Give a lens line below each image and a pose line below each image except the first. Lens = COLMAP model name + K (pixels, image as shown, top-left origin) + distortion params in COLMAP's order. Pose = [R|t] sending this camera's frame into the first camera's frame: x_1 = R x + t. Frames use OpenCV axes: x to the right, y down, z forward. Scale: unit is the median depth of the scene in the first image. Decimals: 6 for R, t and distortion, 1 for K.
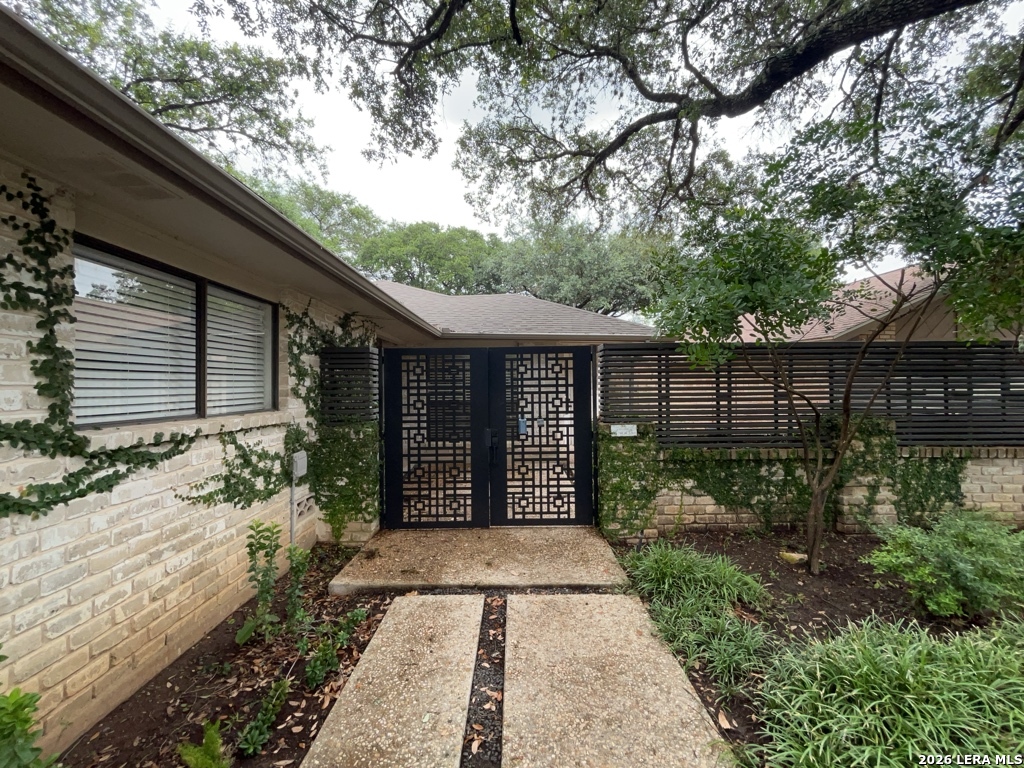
lens RADIAL K [[440.4, 0, 512.0], [0, 440.4, 384.0], [0, 0, 1]] dist [-0.001935, -0.000219]
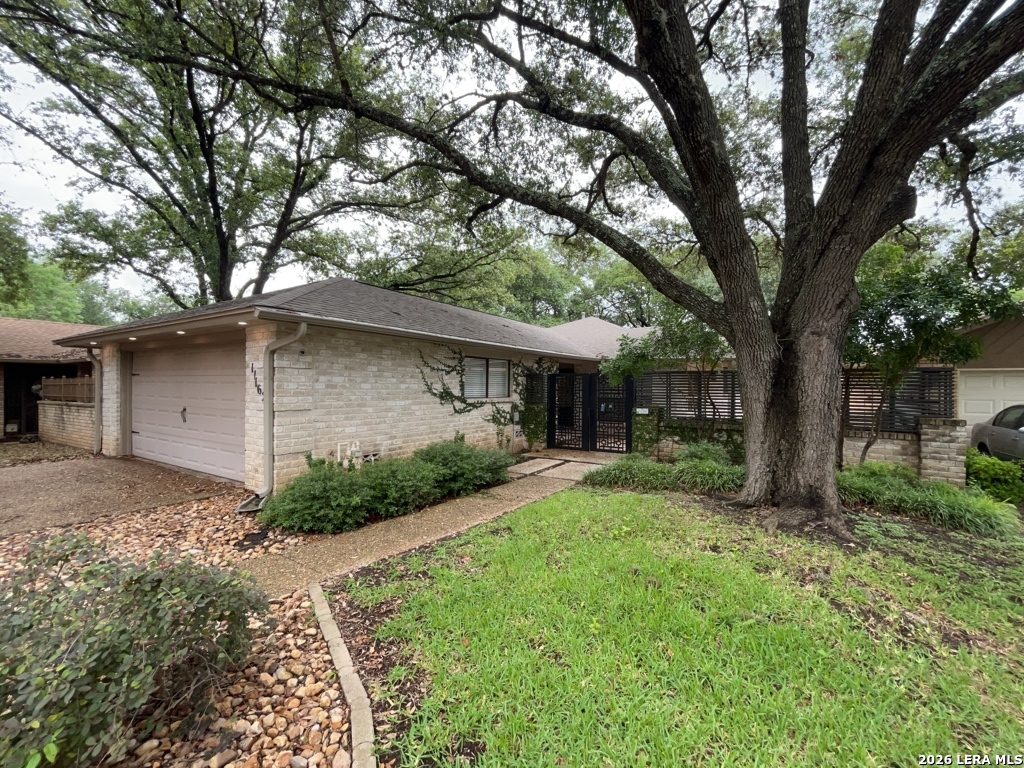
lens RADIAL K [[440.4, 0, 512.0], [0, 440.4, 384.0], [0, 0, 1]] dist [-0.001935, -0.000219]
pose [[0.839026, 0.010469, -0.543991, 1.018281], [-0.010322, 0.999941, 0.003324, -0.035932], [0.543994, 0.002826, 0.839085, -1.367983]]
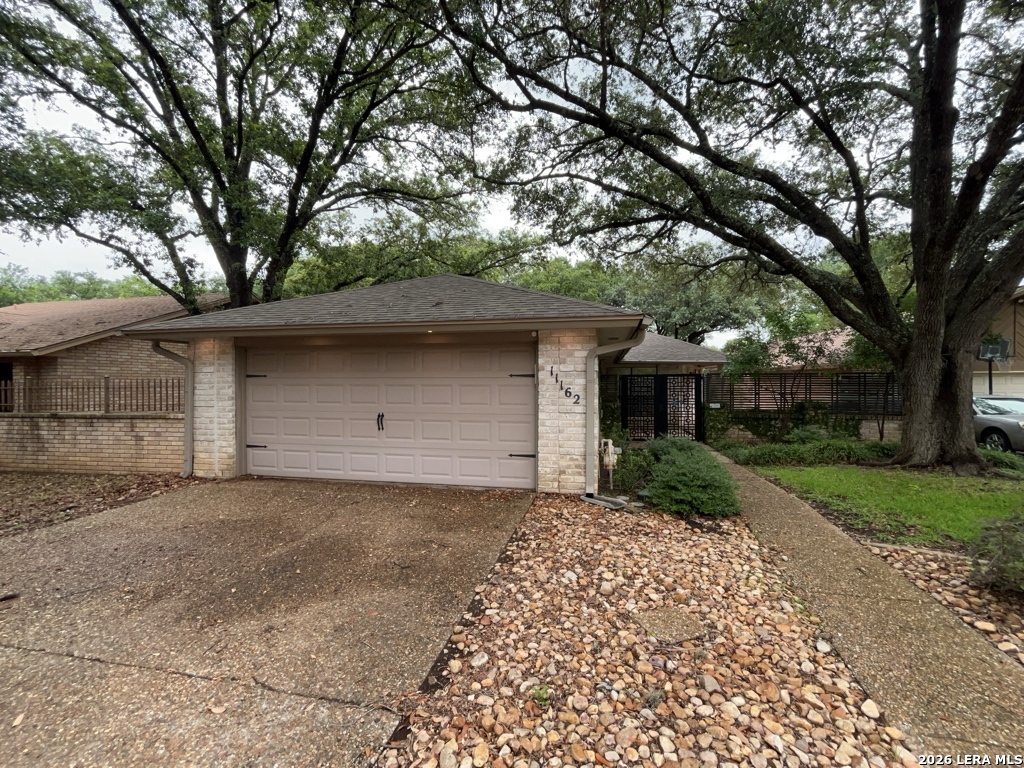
lens RADIAL K [[440.4, 0, 512.0], [0, 440.4, 384.0], [0, 0, 1]] dist [-0.001935, -0.000219]
pose [[0.977913, 0.006561, -0.208911, -0.452602], [-0.005605, 0.999971, 0.005169, -0.040110], [0.208939, -0.003884, 0.977921, -2.151182]]
